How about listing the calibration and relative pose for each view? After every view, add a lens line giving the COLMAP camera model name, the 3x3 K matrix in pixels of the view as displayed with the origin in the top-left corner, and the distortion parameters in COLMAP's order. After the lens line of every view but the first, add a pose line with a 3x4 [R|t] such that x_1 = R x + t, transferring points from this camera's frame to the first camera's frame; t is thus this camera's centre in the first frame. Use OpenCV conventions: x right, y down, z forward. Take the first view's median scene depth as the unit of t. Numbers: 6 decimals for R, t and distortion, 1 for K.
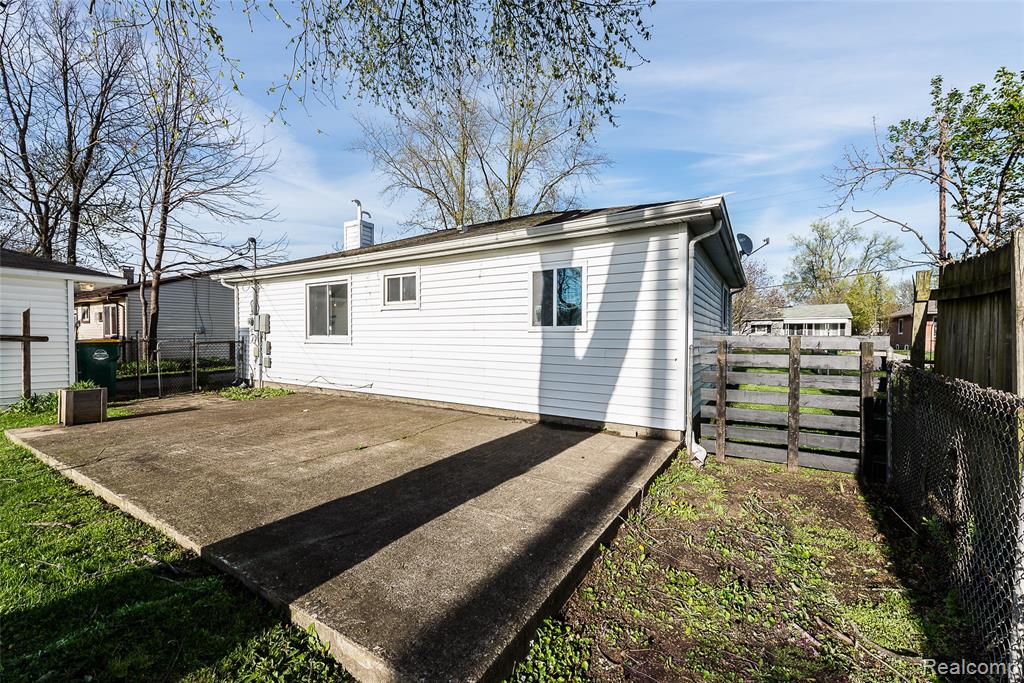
lens RADIAL K [[422.2, 0, 506.0], [0, 422.2, 336.8], [0, 0, 1]] dist [-0.000118, 0.000037]
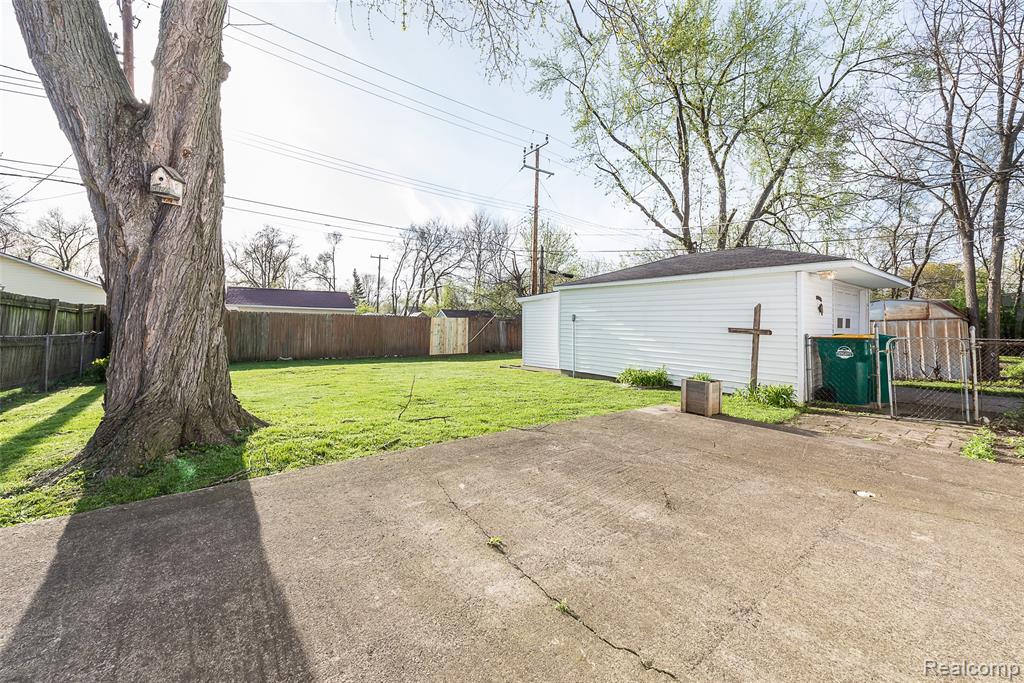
lens RADIAL K [[397.3, 0, 479.7], [0, 397.3, 337.3], [0, 0, 1]] dist [0.003076, 0.000270]
pose [[-0.344955, 0.014160, -0.938512, 0.094227], [-0.019406, 0.999565, 0.022214, 0.017768], [0.938418, 0.025876, -0.344530, 1.243305]]
